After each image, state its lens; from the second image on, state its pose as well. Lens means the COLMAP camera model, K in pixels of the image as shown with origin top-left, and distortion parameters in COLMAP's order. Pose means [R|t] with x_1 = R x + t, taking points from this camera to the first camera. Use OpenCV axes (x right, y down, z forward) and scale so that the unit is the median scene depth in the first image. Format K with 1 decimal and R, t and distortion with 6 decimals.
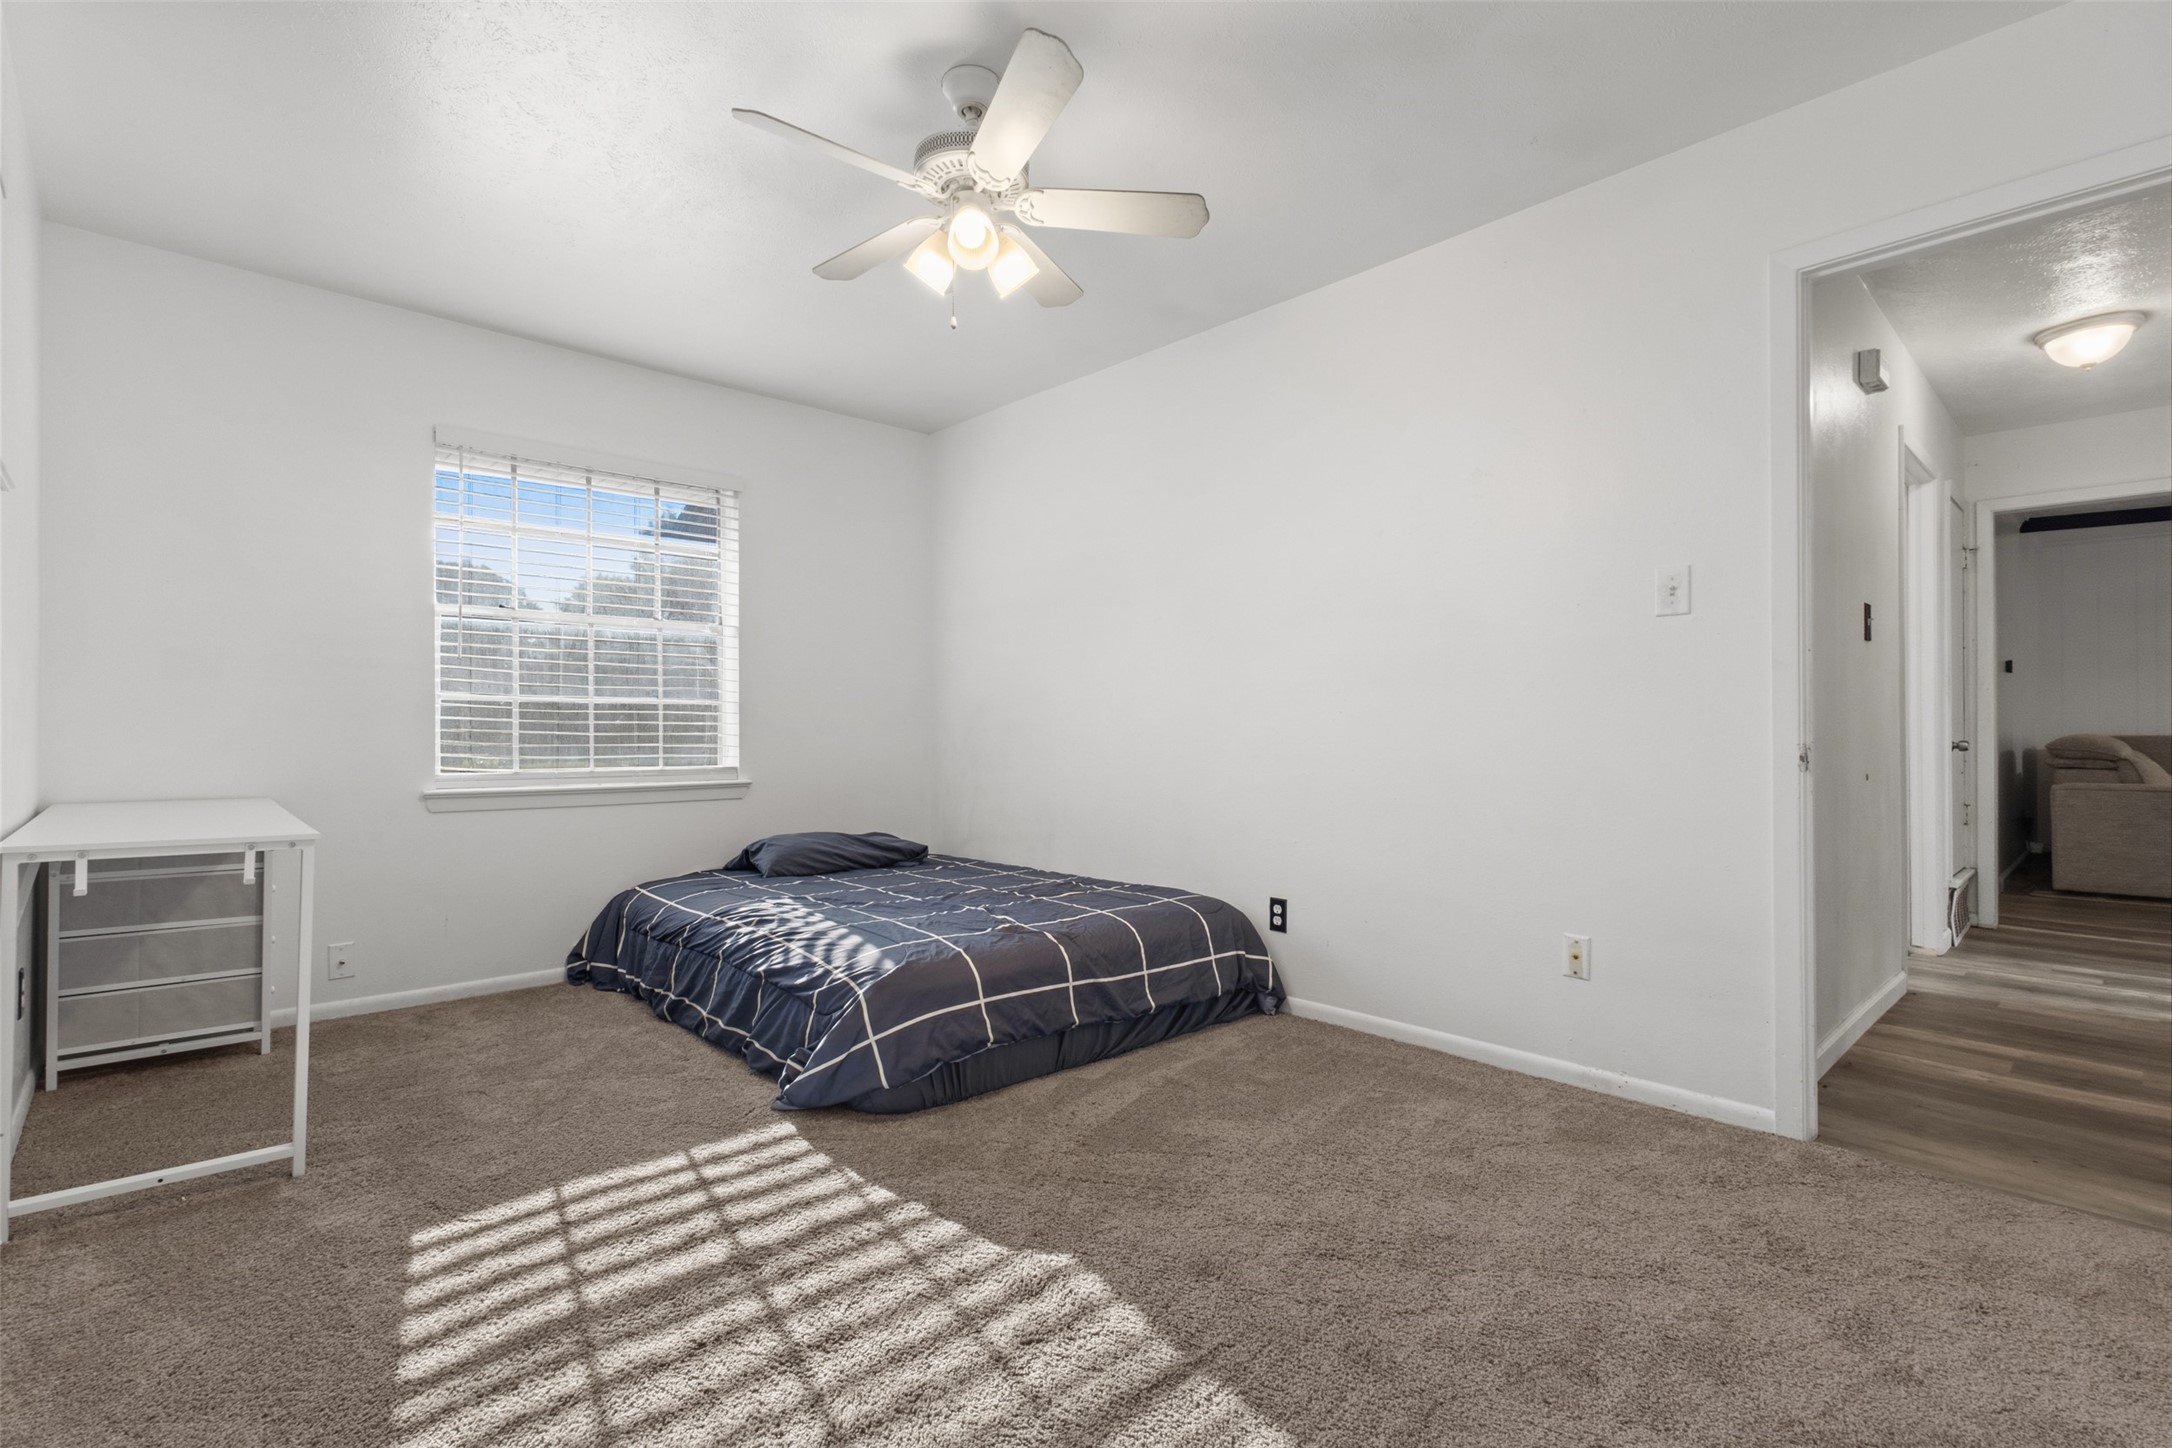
lens RADIAL K [[985.4, 0, 1082.1], [0, 985.4, 725.0], [0, 0, 1]] dist [-0.001302, -0.000109]
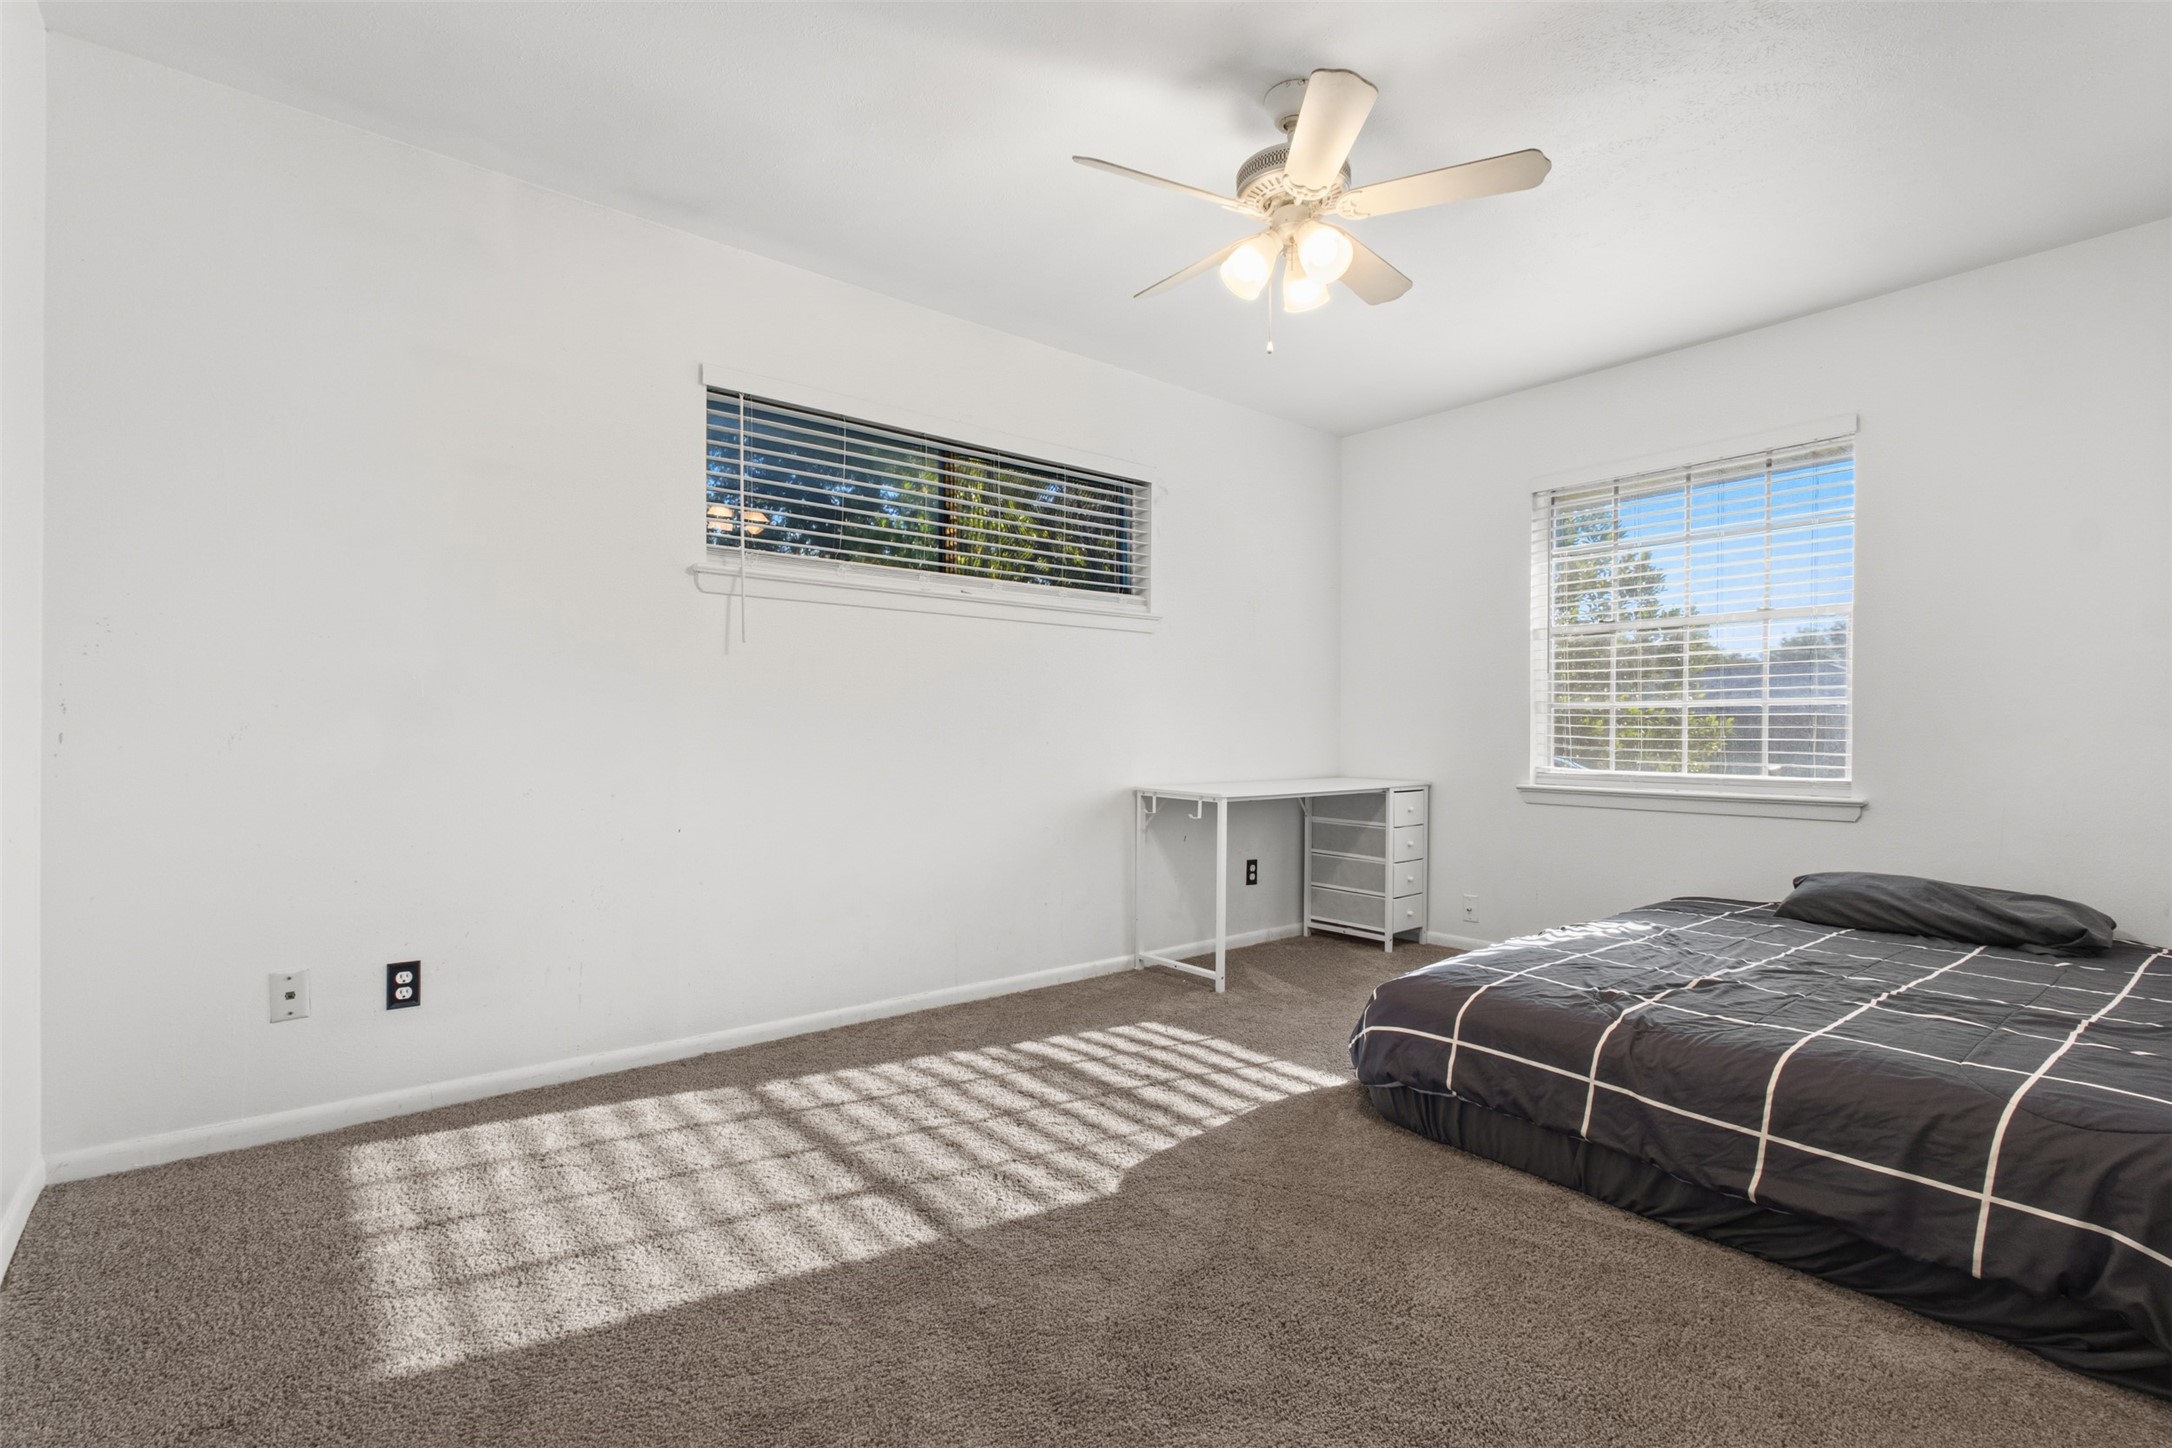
lens RADIAL K [[985.4, 0, 1082.1], [0, 985.4, 725.0], [0, 0, 1]] dist [-0.001302, -0.000109]
pose [[-0.050316, -0.011184, -0.998671, 1.019853], [0.003859, 0.999928, -0.011393, 0.008003], [0.998726, -0.004428, -0.050269, 0.911499]]
